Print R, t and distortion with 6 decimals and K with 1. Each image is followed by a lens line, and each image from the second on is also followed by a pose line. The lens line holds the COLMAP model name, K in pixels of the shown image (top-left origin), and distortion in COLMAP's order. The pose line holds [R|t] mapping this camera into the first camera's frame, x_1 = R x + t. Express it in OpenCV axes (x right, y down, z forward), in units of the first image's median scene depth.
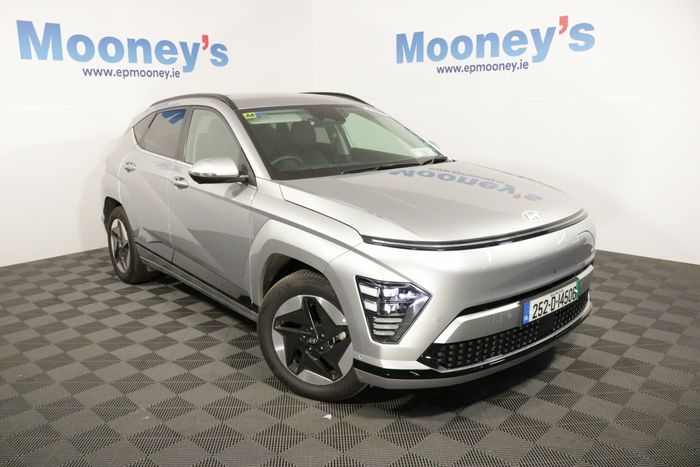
lens RADIAL K [[580.2, 0, 335.6], [0, 580.2, 237.2], [0, 0, 1]] dist [-0.162650, 0.140313]
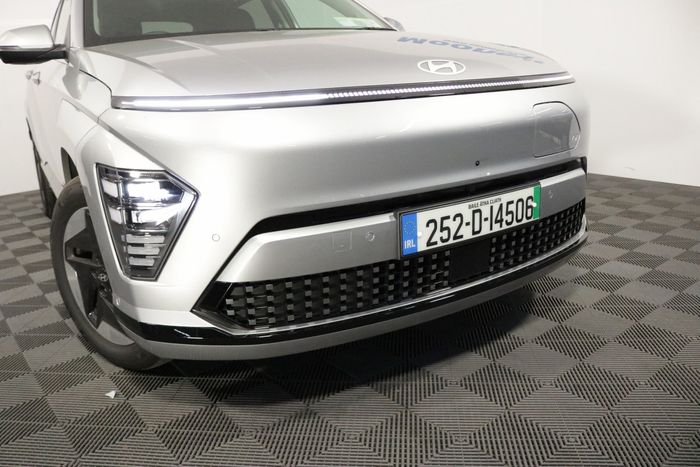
lens RADIAL K [[580.2, 0, 335.6], [0, 580.2, 237.2], [0, 0, 1]] dist [-0.162650, 0.140313]
pose [[0.987525, 0.008572, -0.157231, 0.167333], [0.002544, 0.997518, 0.070364, 0.045796], [0.157444, -0.069887, 0.985052, 0.210124]]
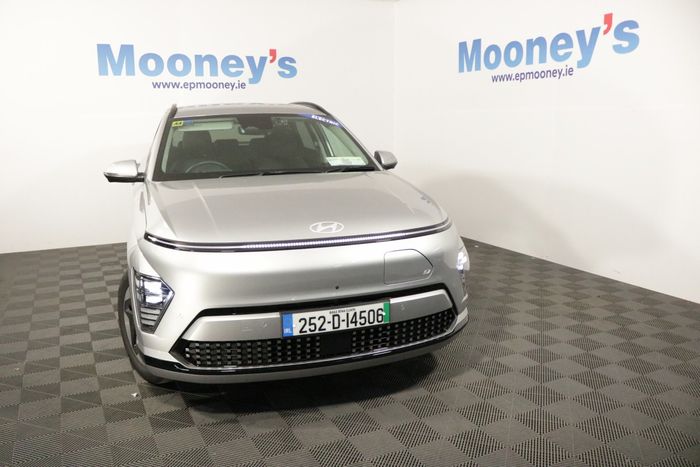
lens RADIAL K [[580.2, 0, 335.6], [0, 580.2, 237.2], [0, 0, 1]] dist [-0.162650, 0.140313]
pose [[0.931314, 0.077901, -0.355788, 0.354823], [-0.084829, 0.996388, -0.003887, -0.009105], [0.354200, 0.033801, 0.934559, 0.051681]]
